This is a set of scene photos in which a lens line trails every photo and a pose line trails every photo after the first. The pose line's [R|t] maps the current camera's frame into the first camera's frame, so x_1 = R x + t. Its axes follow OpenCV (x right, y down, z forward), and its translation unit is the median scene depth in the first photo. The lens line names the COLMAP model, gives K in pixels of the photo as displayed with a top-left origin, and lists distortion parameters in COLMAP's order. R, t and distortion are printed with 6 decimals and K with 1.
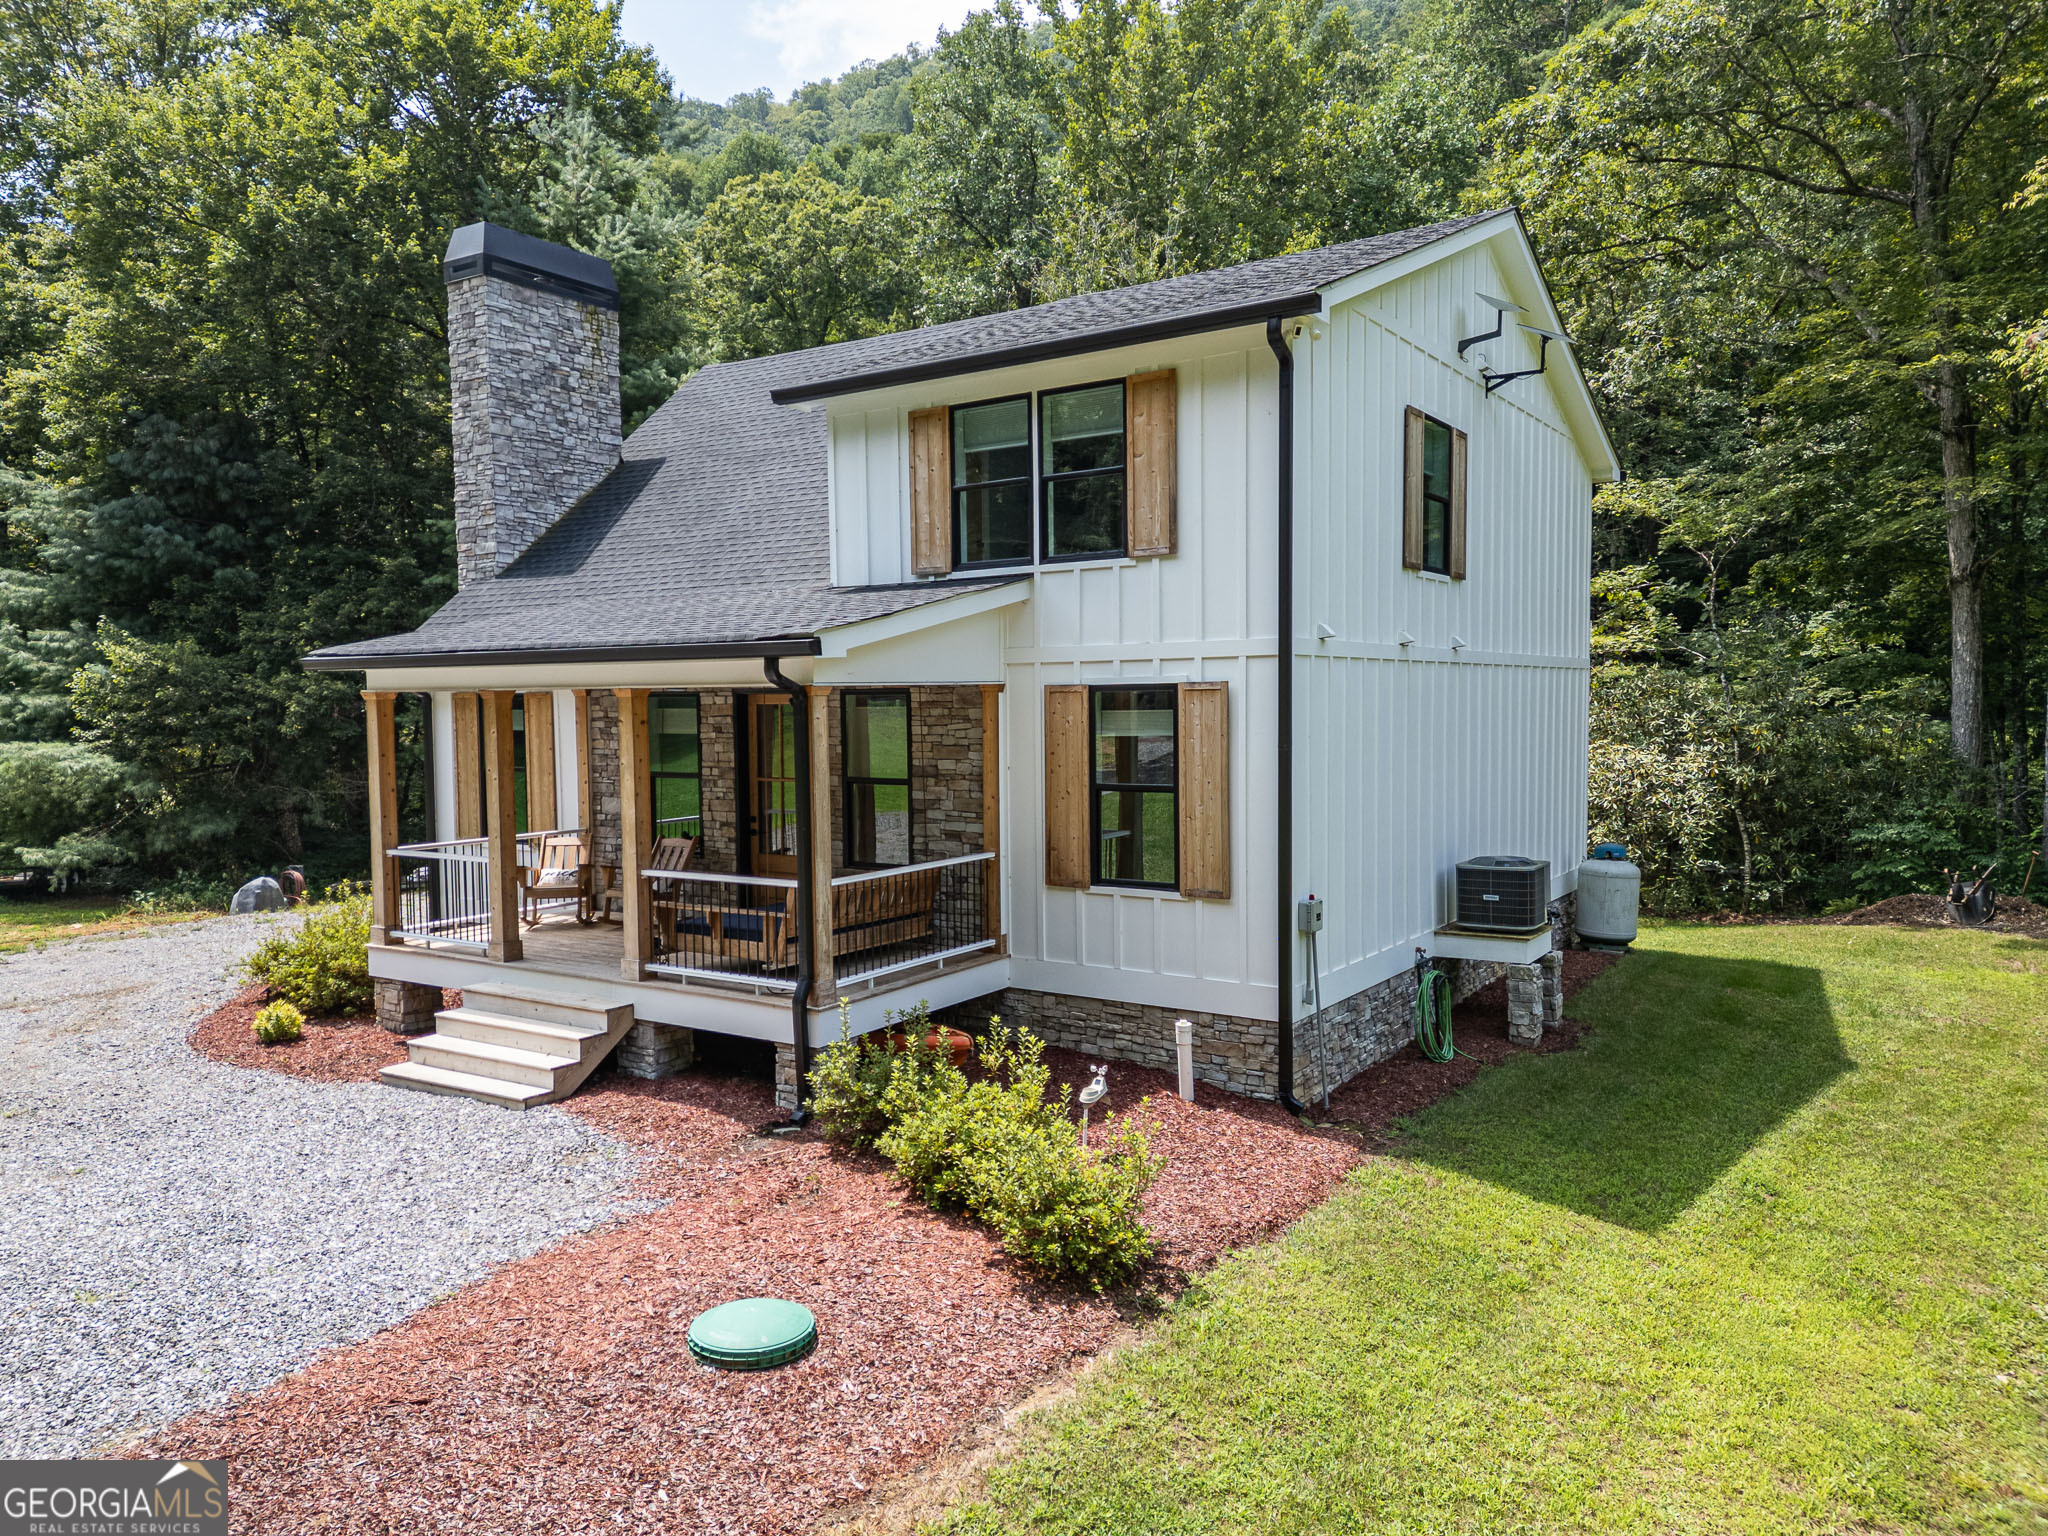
lens RADIAL K [[1435.0, 0, 1018.6], [0, 1435.0, 768.9], [0, 0, 1]] dist [0.072619, -0.067002]
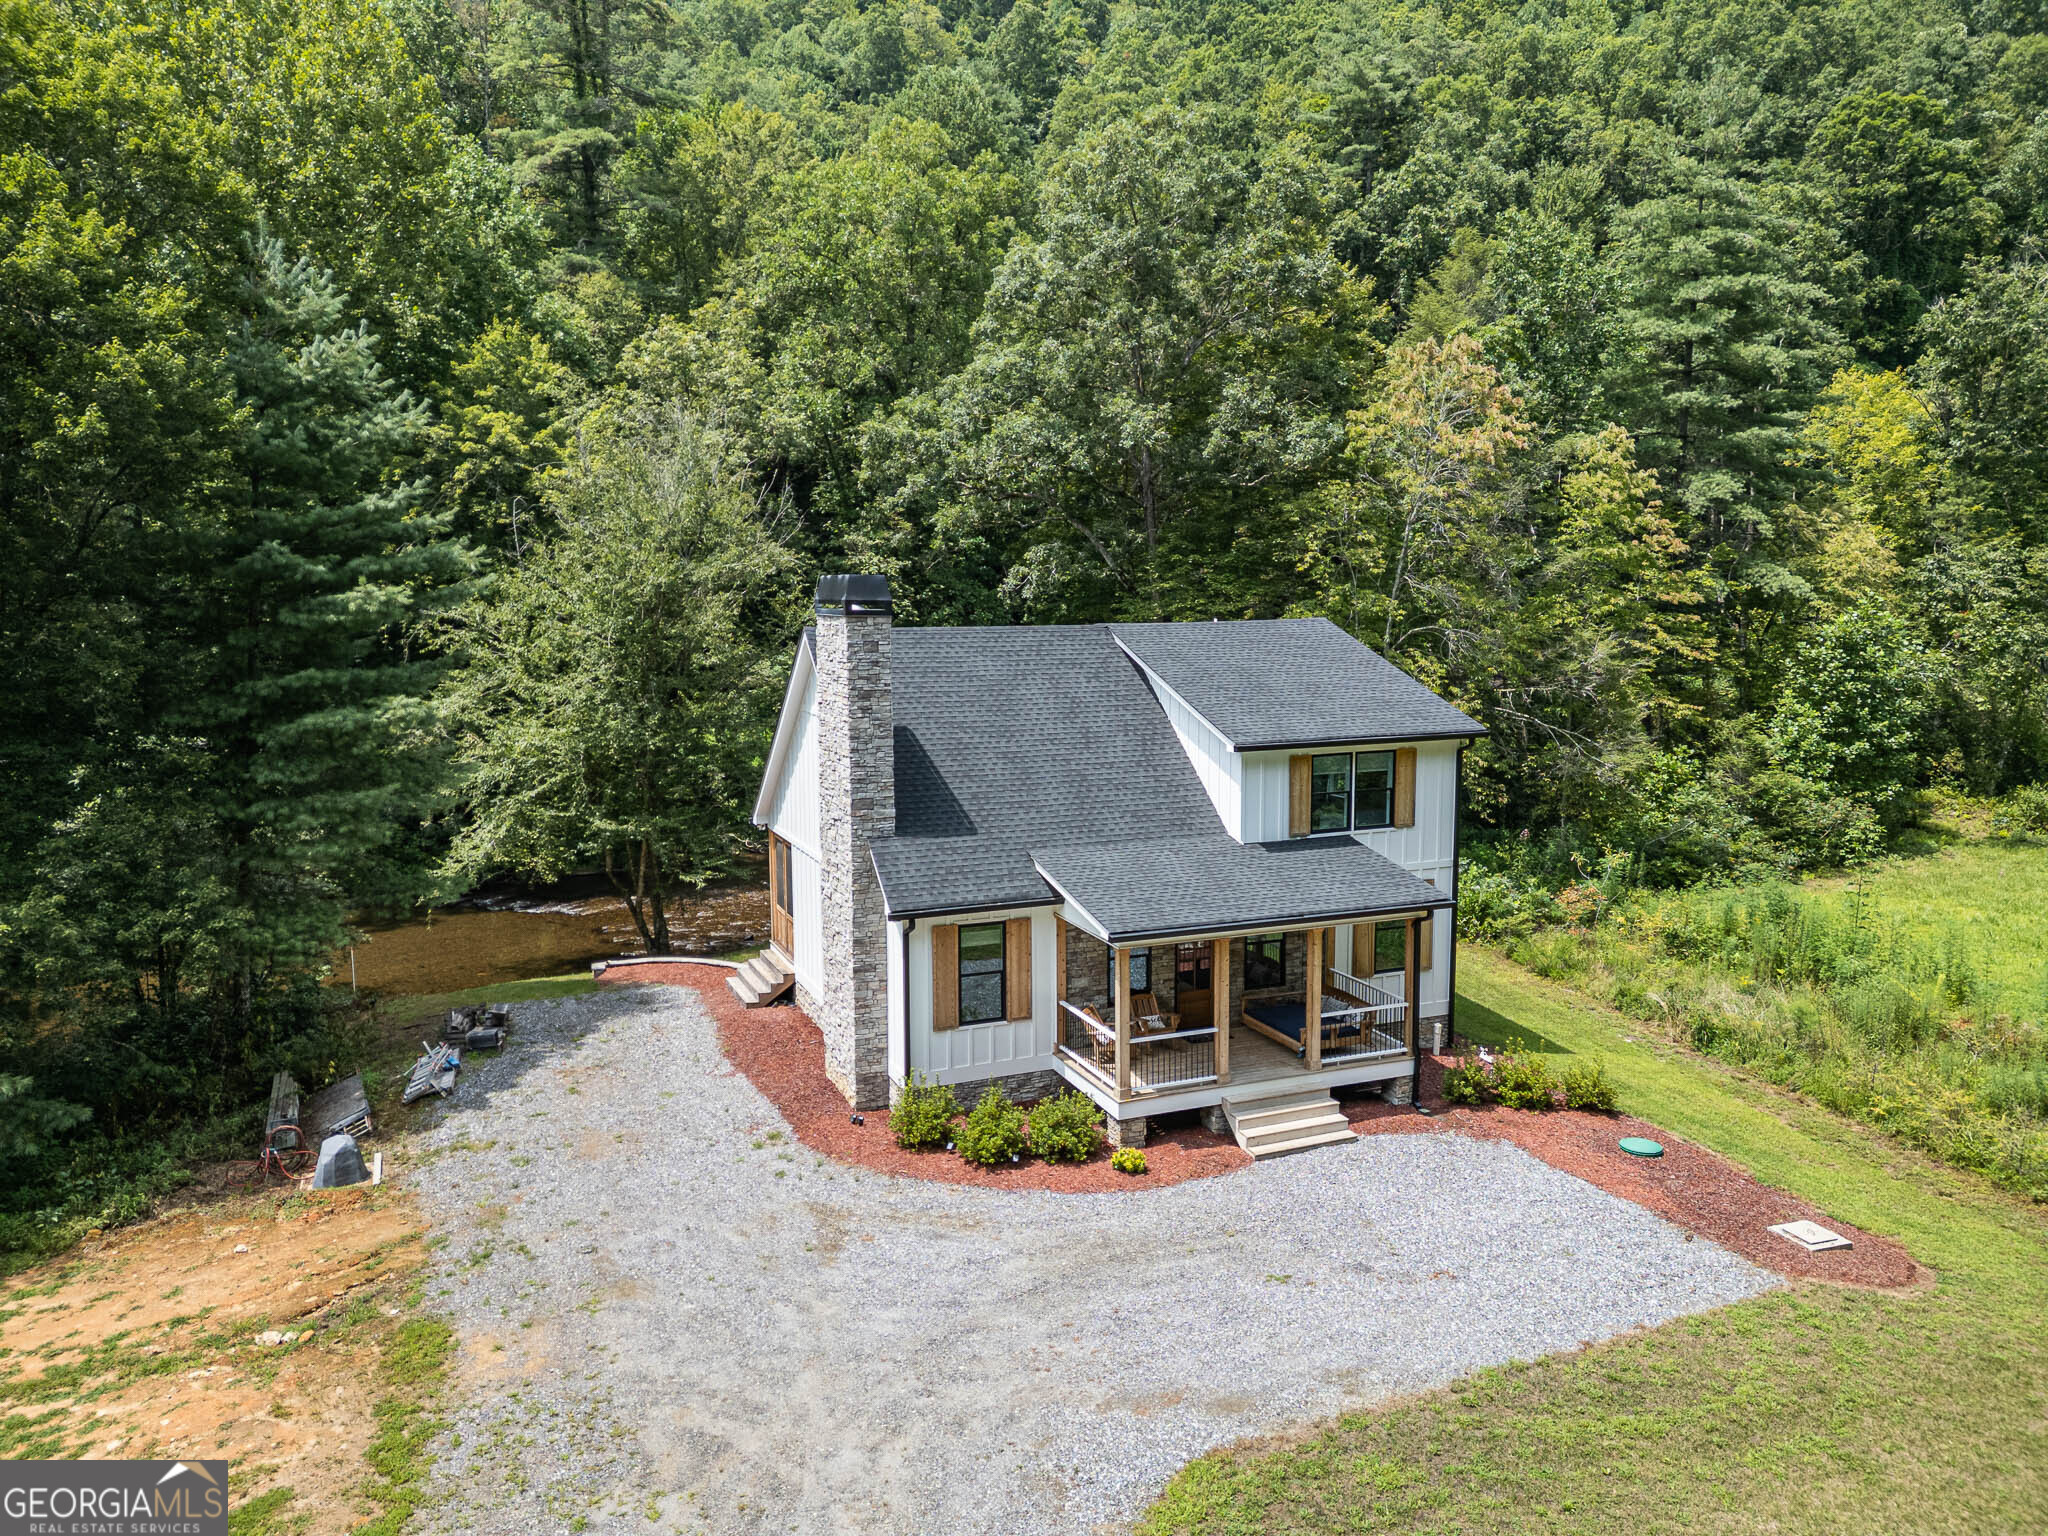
lens RADIAL K [[1435.0, 0, 1023.8], [0, 1435.0, 758.6], [0, 0, 1]] dist [0.072619, -0.067002]
pose [[0.552976, -0.091351, 0.828174, -1.977812], [0.040998, 0.995751, 0.082461, -0.436896], [-0.832188, -0.011646, 0.554372, 0.218165]]
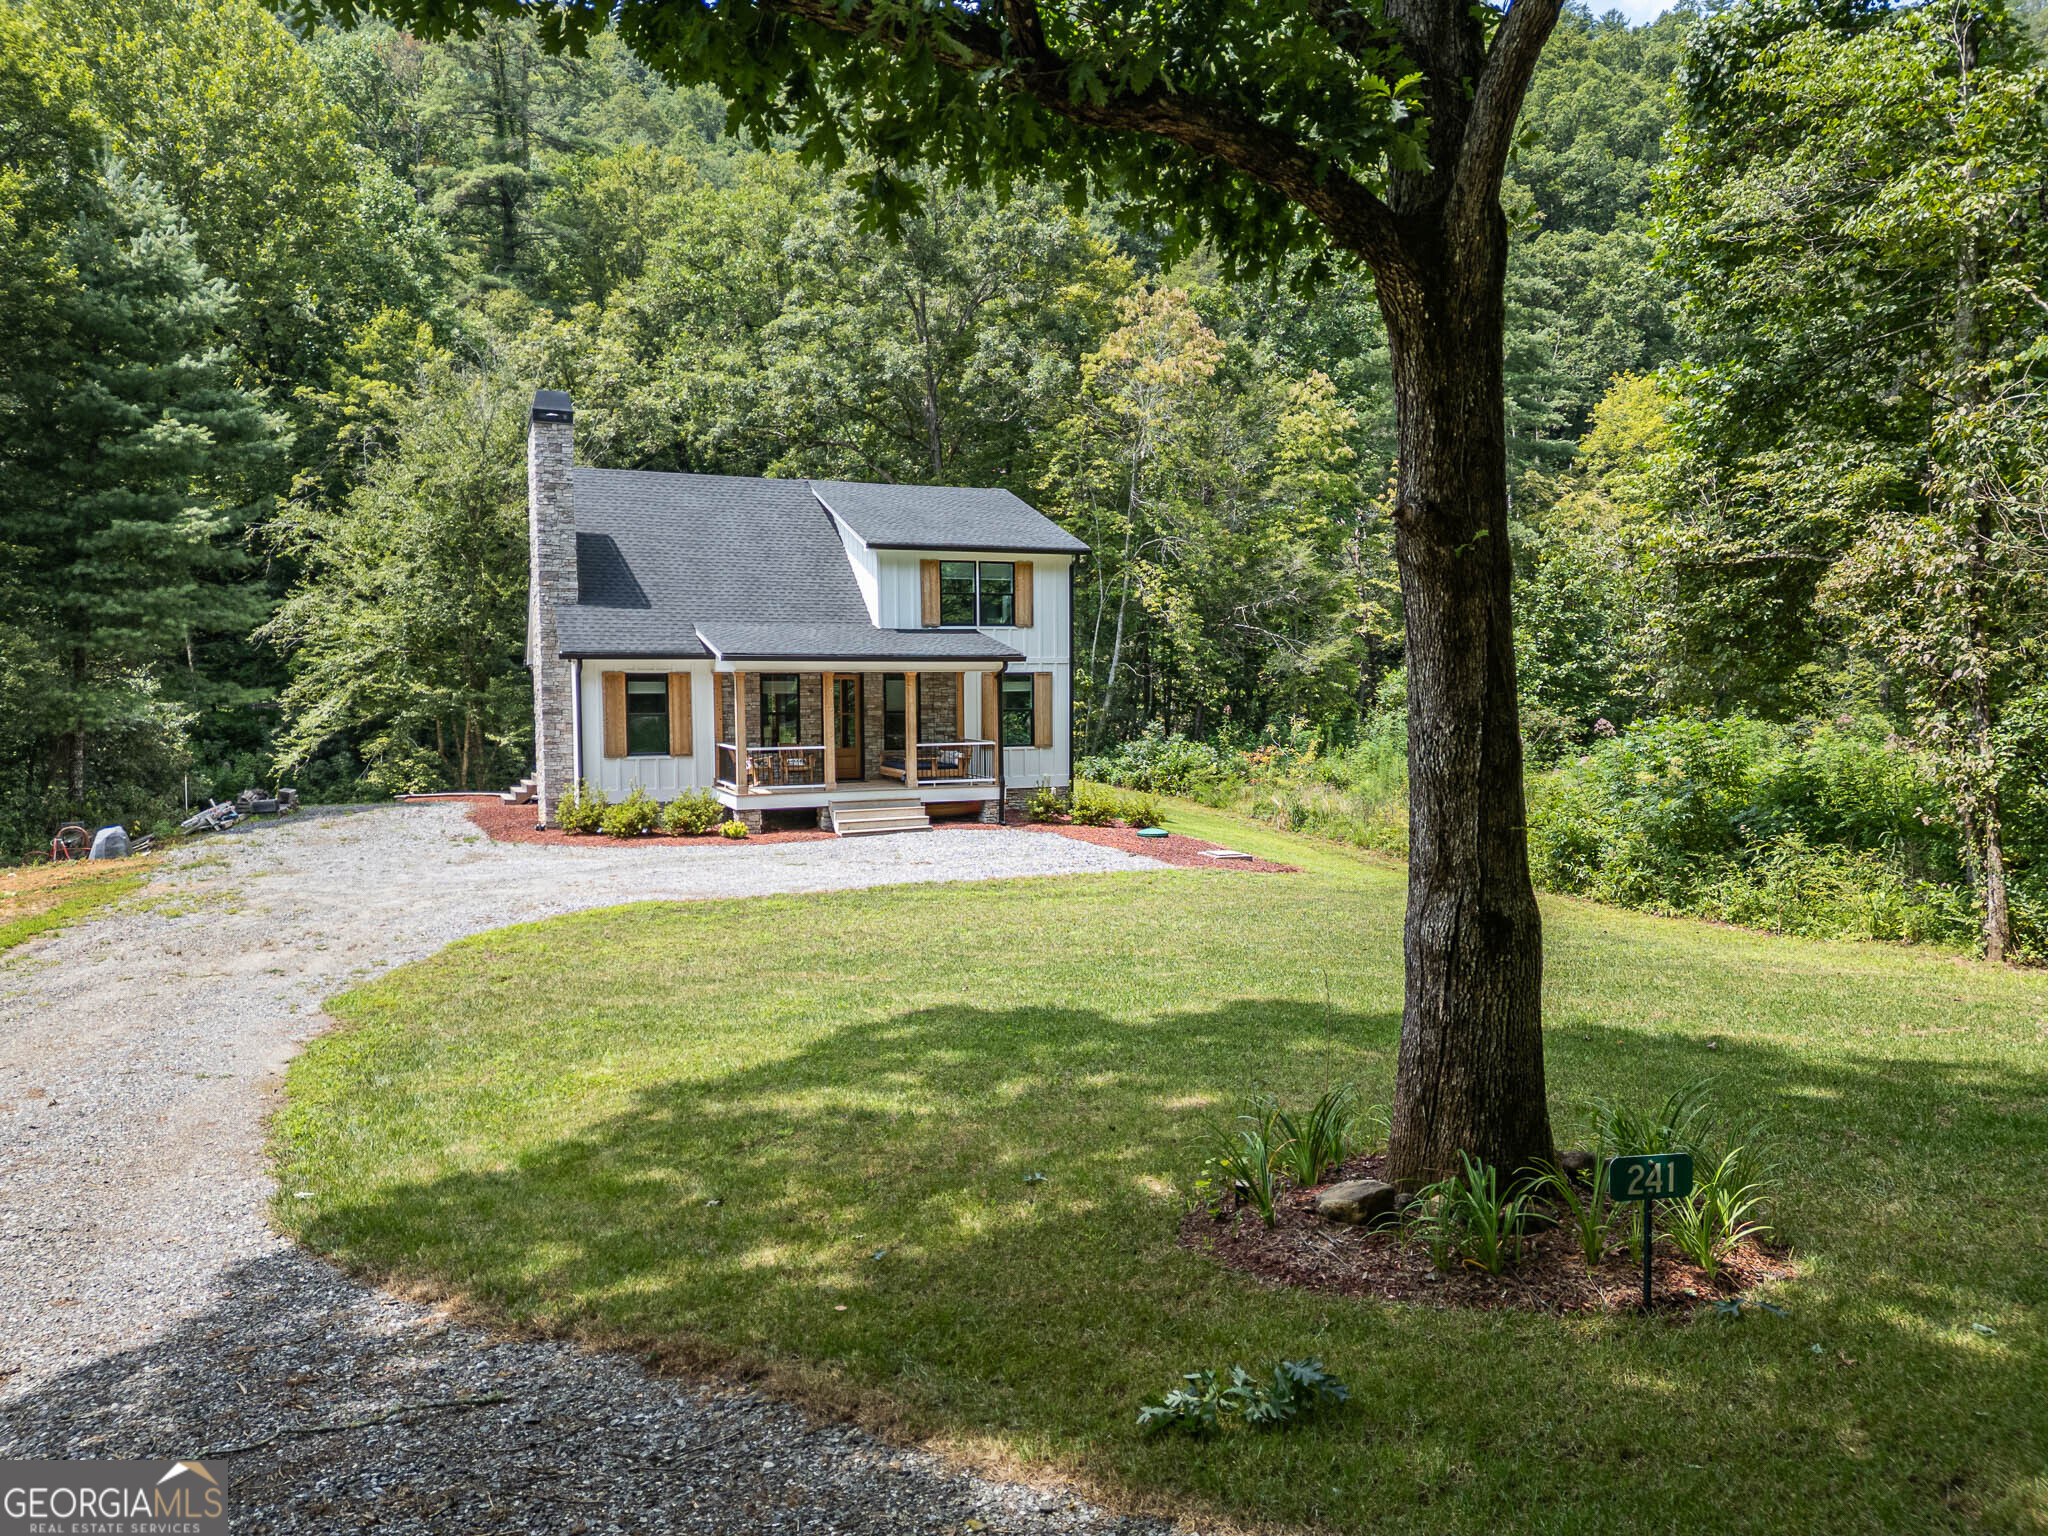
lens RADIAL K [[1435.0, 0, 1022.7], [0, 1435.0, 763.0], [0, 0, 1]] dist [0.072619, -0.067002]
pose [[0.554502, -0.040016, 0.831220, -2.086015], [0.040136, 0.998967, 0.021317, 0.053736], [-0.831214, 0.021542, 0.555535, -0.506274]]
